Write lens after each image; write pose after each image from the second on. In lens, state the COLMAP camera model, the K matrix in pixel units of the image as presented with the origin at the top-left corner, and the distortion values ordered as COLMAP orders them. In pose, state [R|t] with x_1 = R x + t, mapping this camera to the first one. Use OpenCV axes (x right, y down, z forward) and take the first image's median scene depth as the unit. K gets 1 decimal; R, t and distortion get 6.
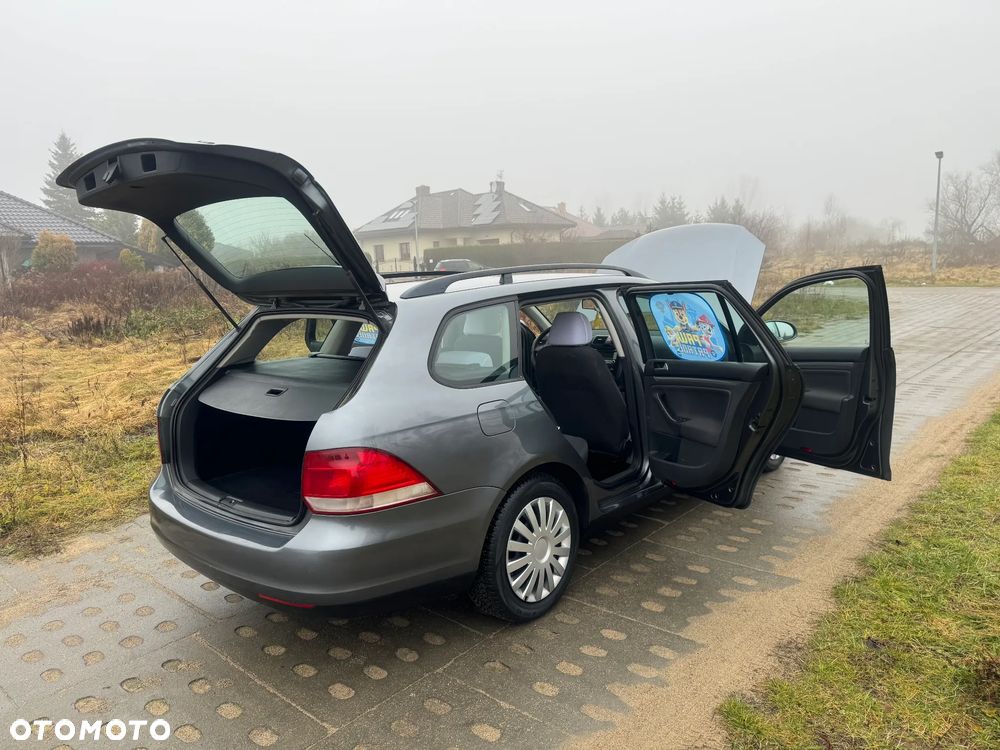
lens RADIAL K [[690.7, 0, 493.8], [0, 690.7, 383.1], [0, 0, 1]] dist [0.053579, -0.072049]
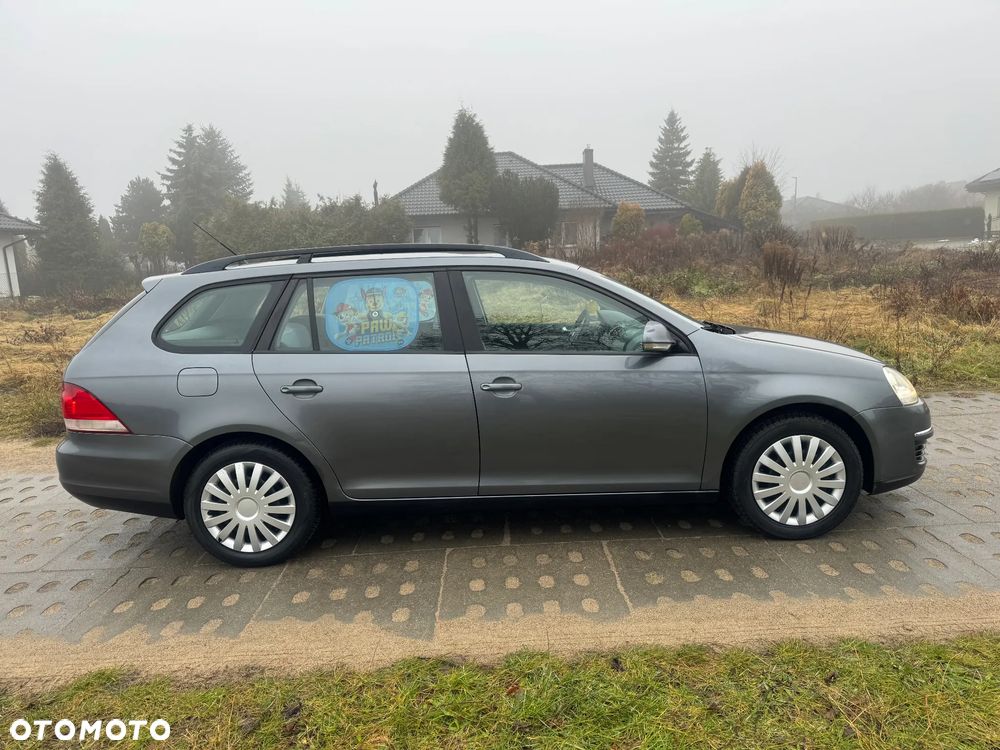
lens RADIAL K [[690.7, 0, 493.8], [0, 690.7, 383.1], [0, 0, 1]] dist [0.053579, -0.072049]
pose [[0.680627, 0.141987, -0.718739, 0.081313], [-0.102290, 0.989848, 0.098679, -0.008048], [0.725454, 0.006356, 0.688241, 0.038469]]
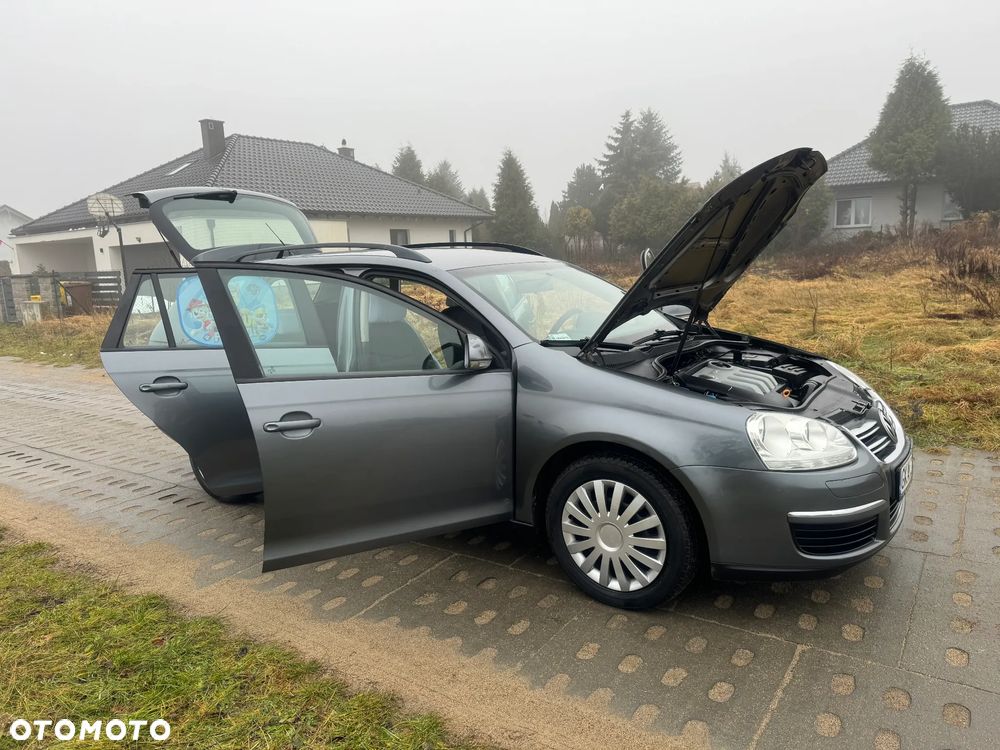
lens RADIAL K [[688.9, 0, 496.0], [0, 688.9, 383.4], [0, 0, 1]] dist [0.067463, -0.095882]
pose [[0.135795, 0.215407, -0.967037, 0.108677], [-0.119402, 0.972522, 0.199862, -0.018738], [0.983516, 0.088326, 0.157784, 0.100044]]
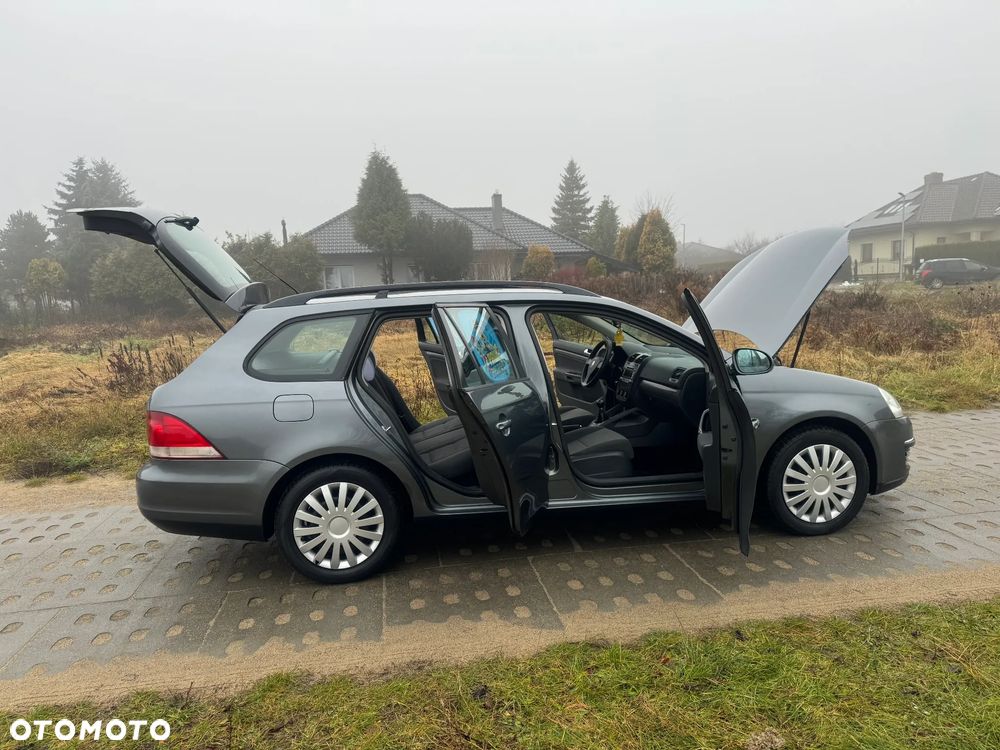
lens RADIAL K [[690.7, 0, 493.8], [0, 690.7, 383.1], [0, 0, 1]] dist [0.053579, -0.072049]
pose [[0.777461, 0.091875, -0.622185, 0.071261], [-0.094517, 0.995106, 0.028838, -0.004362], [0.621789, 0.036386, 0.782339, 0.017046]]
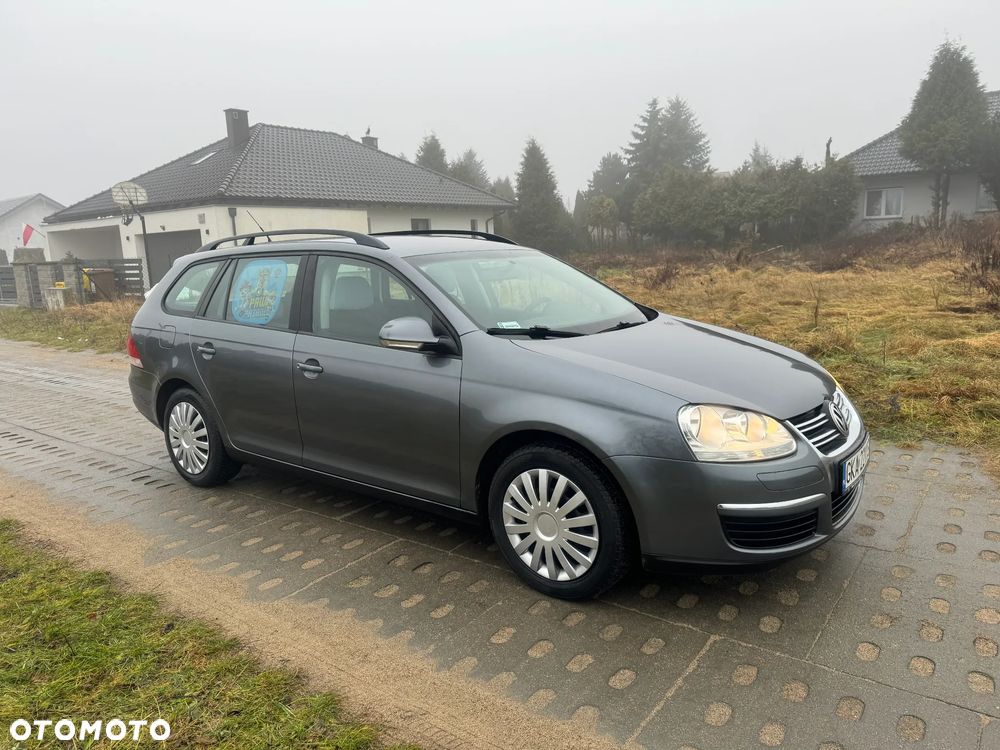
lens RADIAL K [[690.7, 0, 493.8], [0, 690.7, 383.1], [0, 0, 1]] dist [0.053579, -0.072049]
pose [[0.094339, 0.229884, -0.968635, 0.110351], [-0.123243, 0.968187, 0.217775, -0.019691], [0.987882, 0.098833, 0.119670, 0.109583]]
